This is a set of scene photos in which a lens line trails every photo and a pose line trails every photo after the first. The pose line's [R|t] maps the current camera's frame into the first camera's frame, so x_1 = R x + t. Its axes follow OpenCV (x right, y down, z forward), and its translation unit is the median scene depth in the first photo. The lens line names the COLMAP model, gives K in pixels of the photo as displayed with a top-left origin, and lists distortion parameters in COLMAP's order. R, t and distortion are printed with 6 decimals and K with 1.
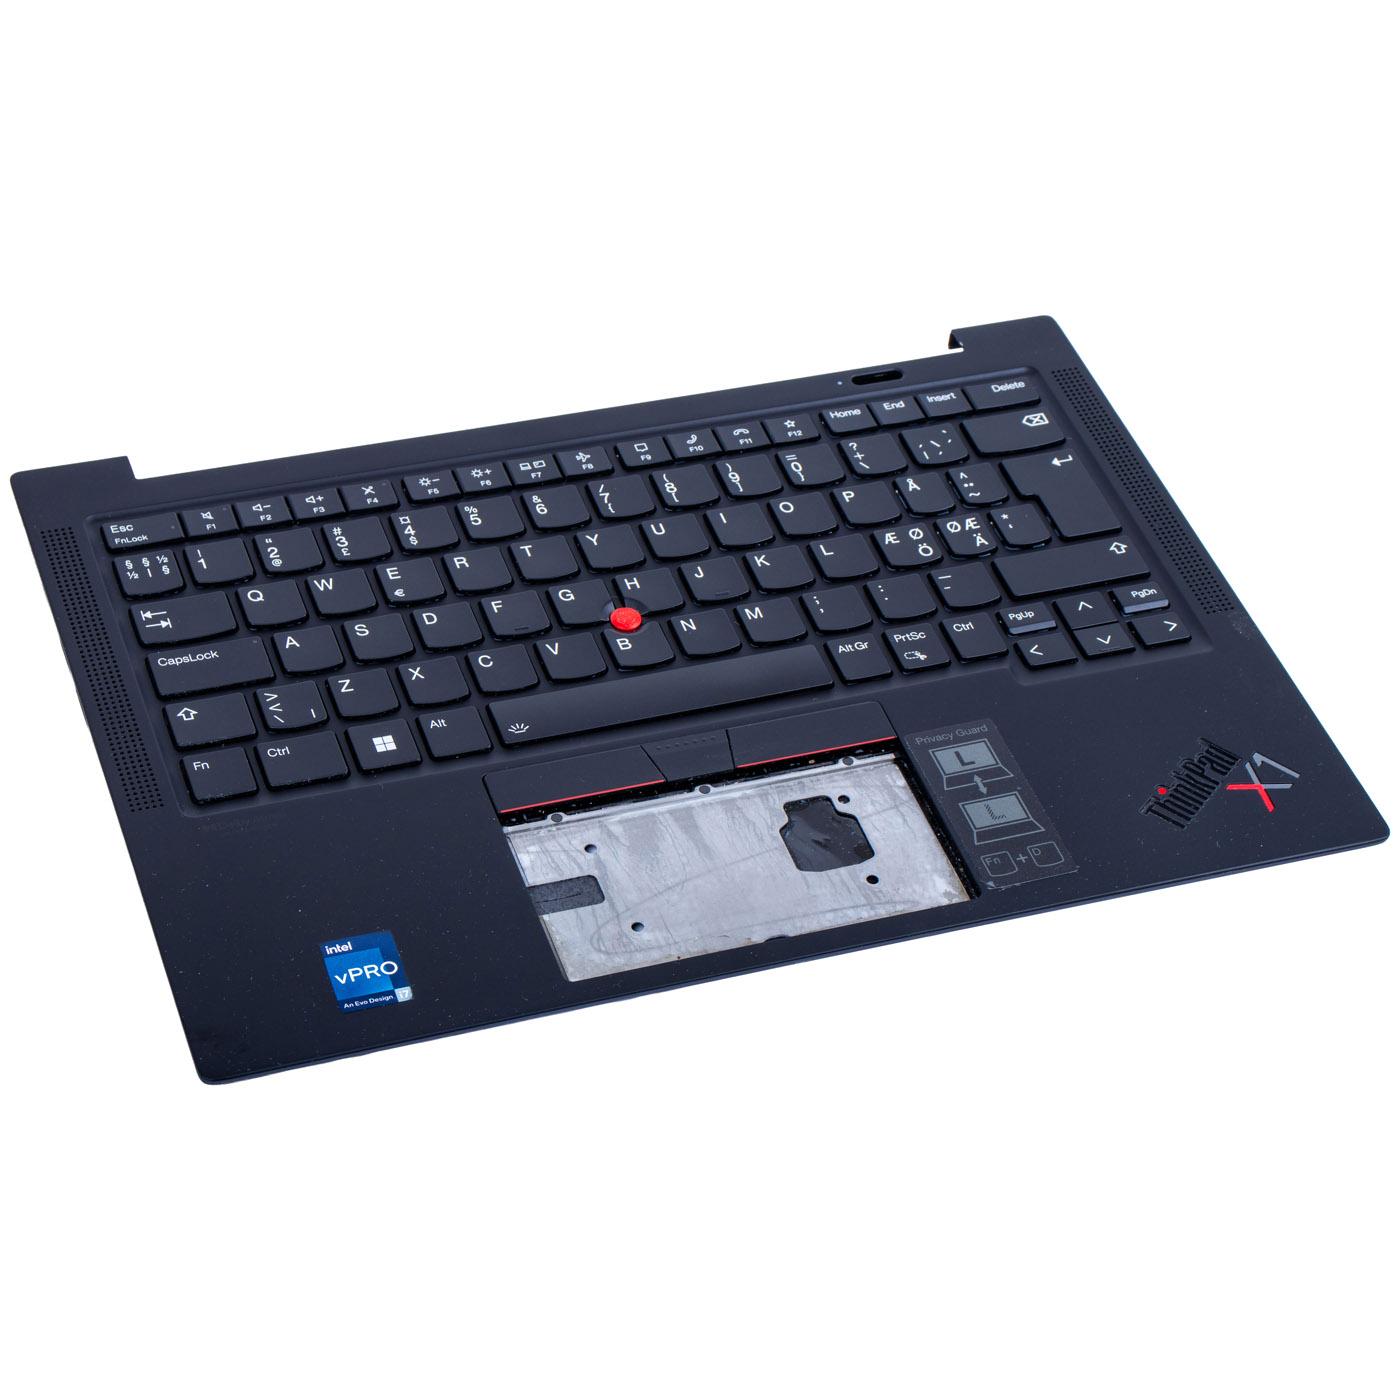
lens RADIAL K [[3400.4, 0, 670.5], [0, 3400.4, 701.1], [0, 0, 1]] dist [0.245783, -0.095155]
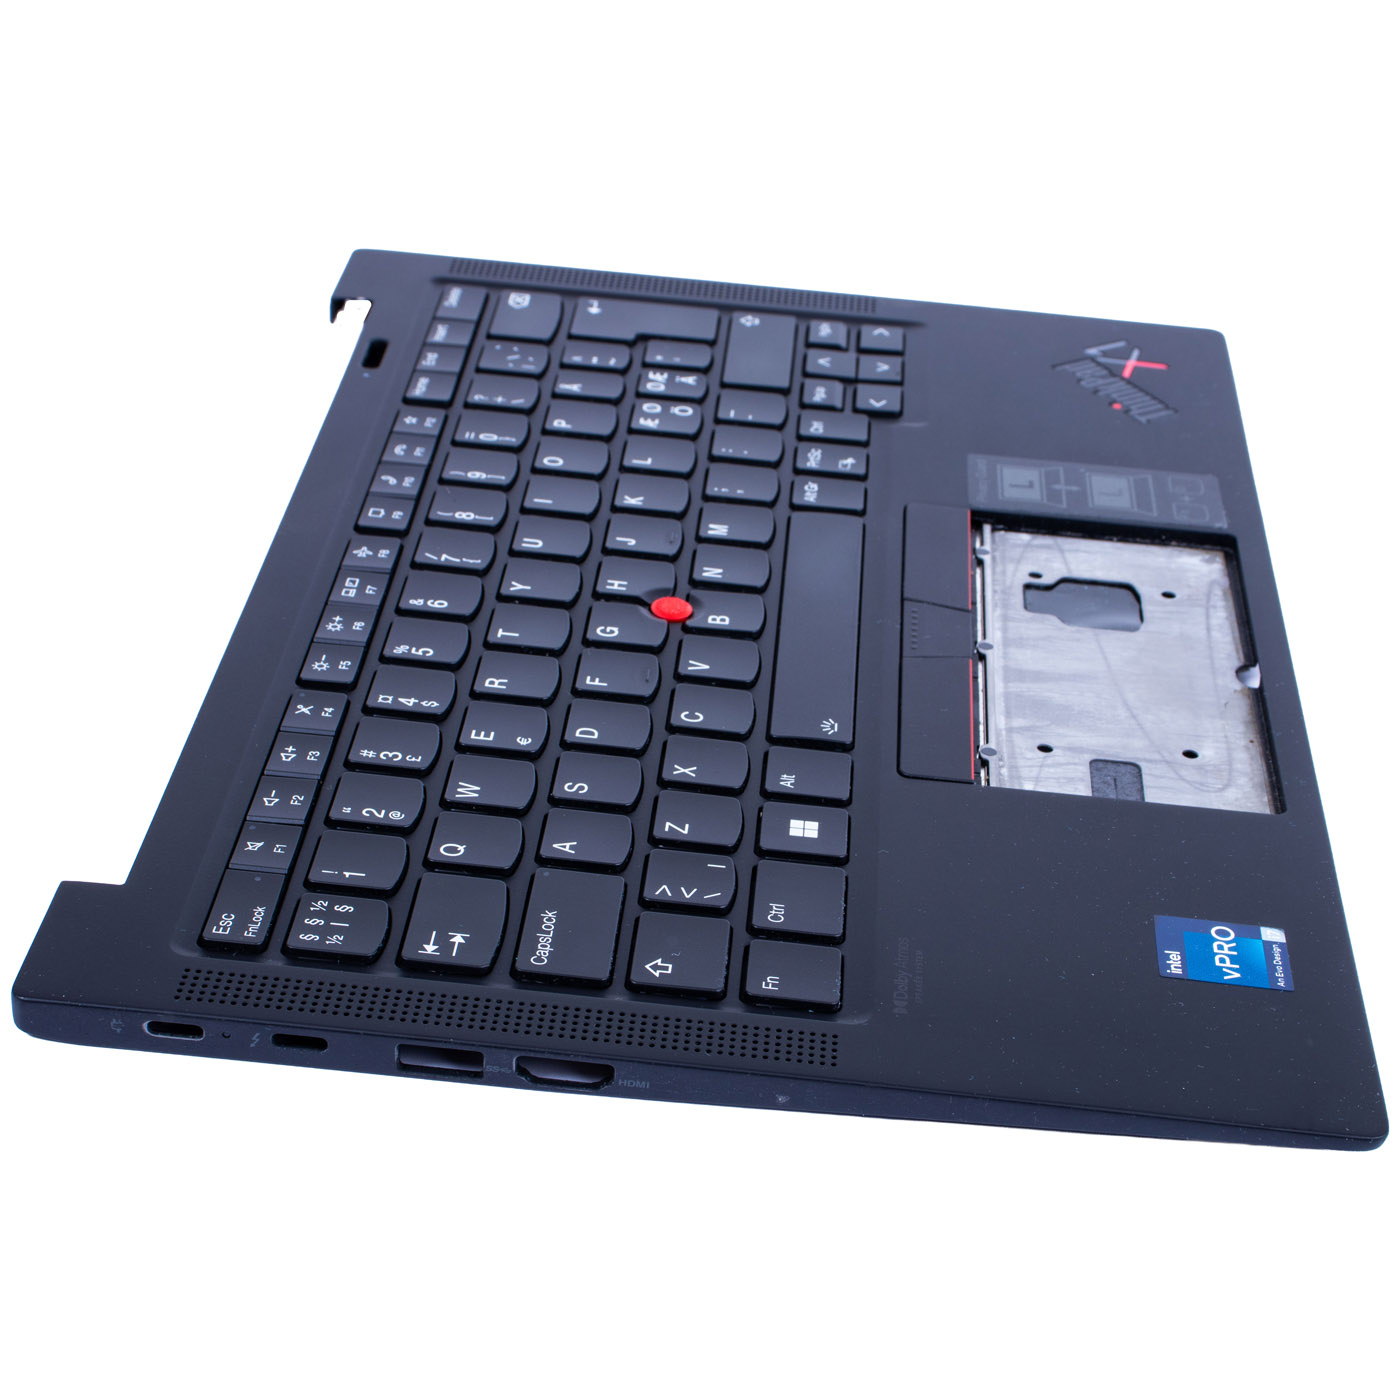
lens RADIAL K [[2829.5, 0, 677.7], [0, 2829.5, 700.1], [0, 0, 1]] dist [0.051973, 0.111488]
pose [[0.406049, -0.529364, 0.744915, -0.502315], [0.621987, 0.757288, 0.199115, -0.136256], [-0.669519, 0.382477, 0.636753, 0.626543]]
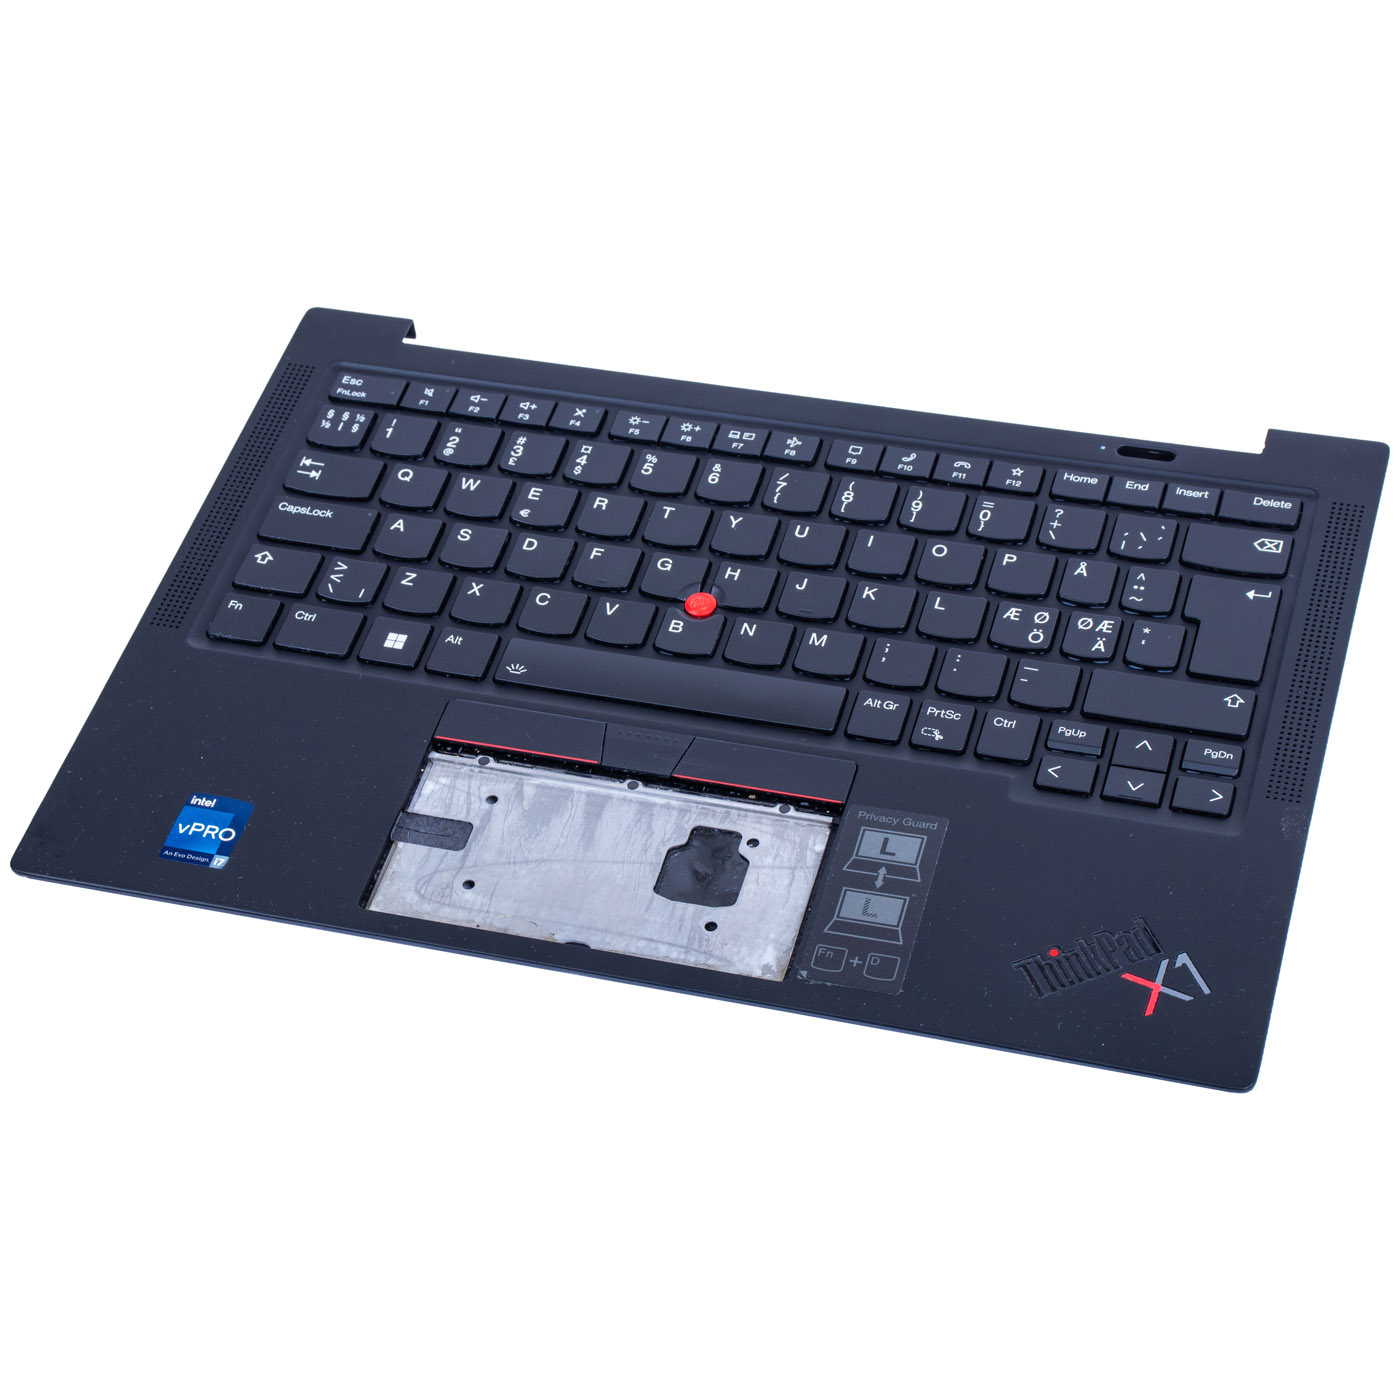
lens RADIAL K [[3334.0, 0, 700.0], [0, 3334.0, 700.0], [0, 0, 1]] dist [0.211821, 0.519785]
pose [[0.806529, 0.316066, -0.499613, 0.492877], [-0.296654, 0.947361, 0.120431, -0.117686], [0.511378, 0.051081, 0.857836, 0.175724]]
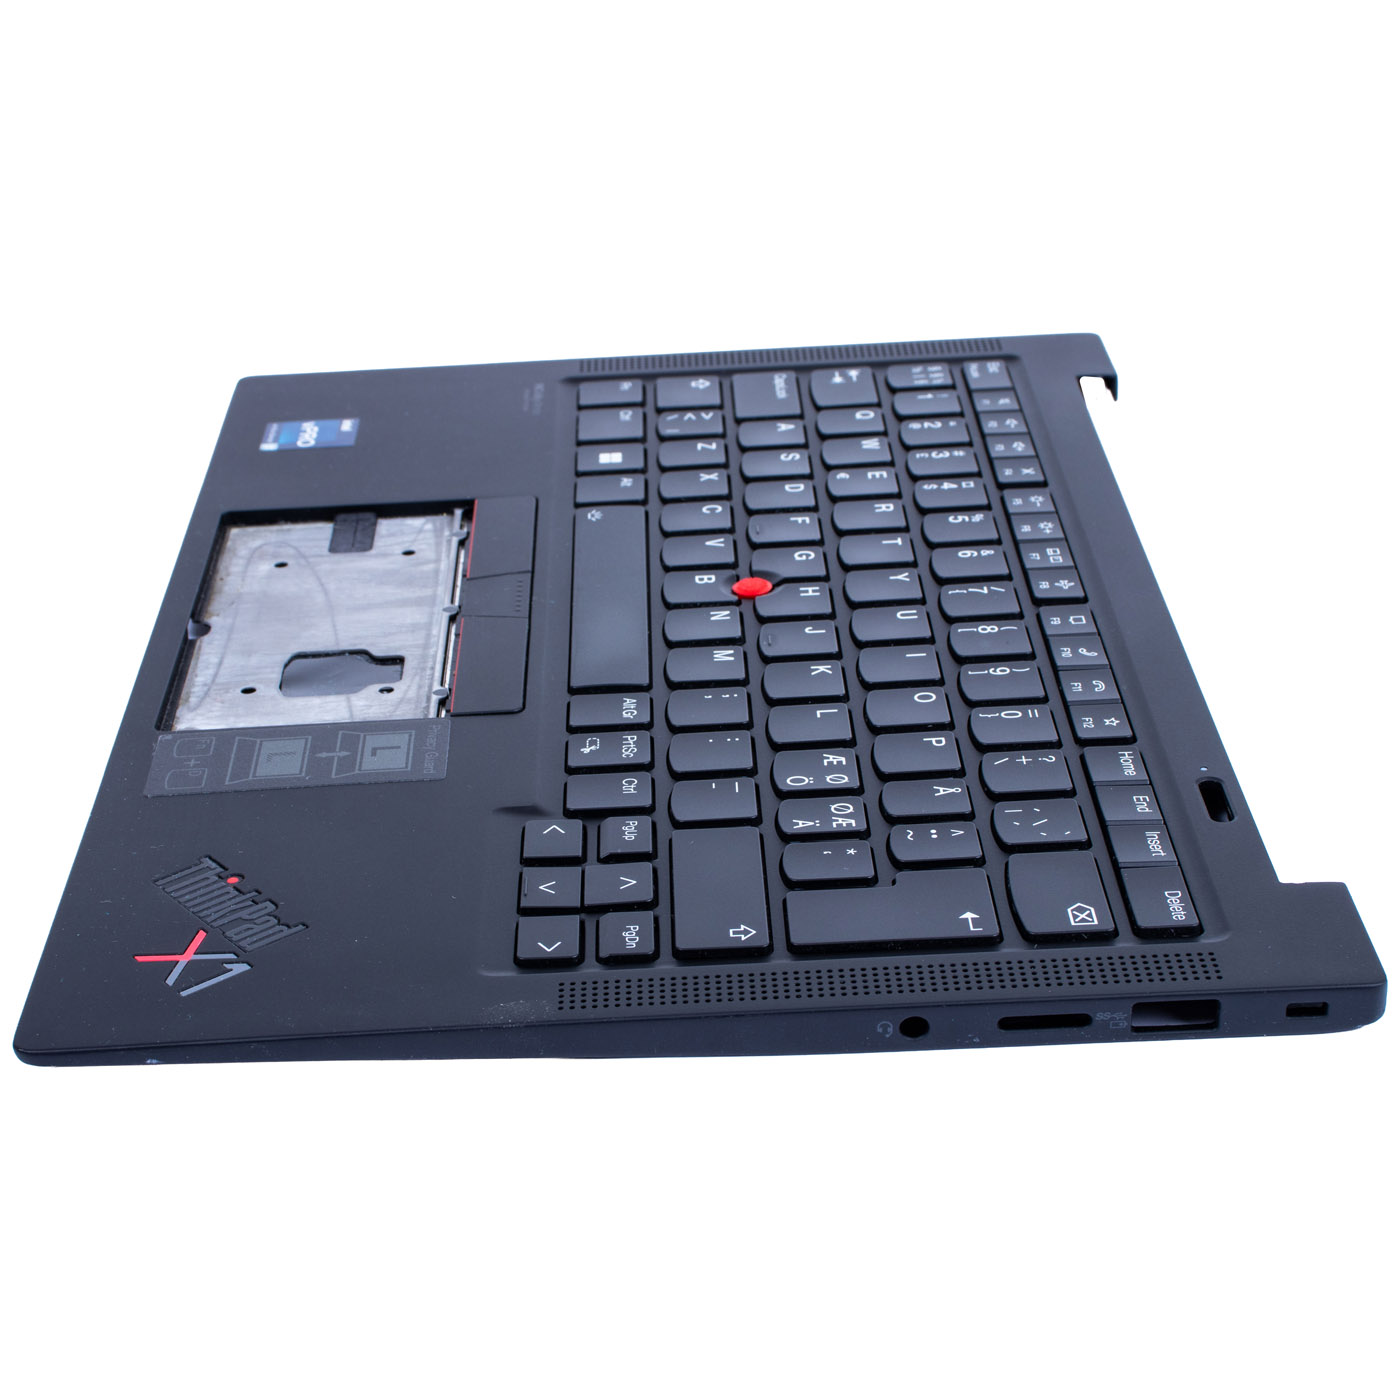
lens RADIAL K [[2949.9, 0, 678.7], [0, 2949.9, 699.6], [0, 0, 1]] dist [0.064083, 0.108232]
pose [[-0.313322, 0.354119, -0.881152, 0.615358], [-0.656469, 0.589706, 0.470421, -0.325776], [0.686206, 0.725842, 0.047700, 1.002505]]
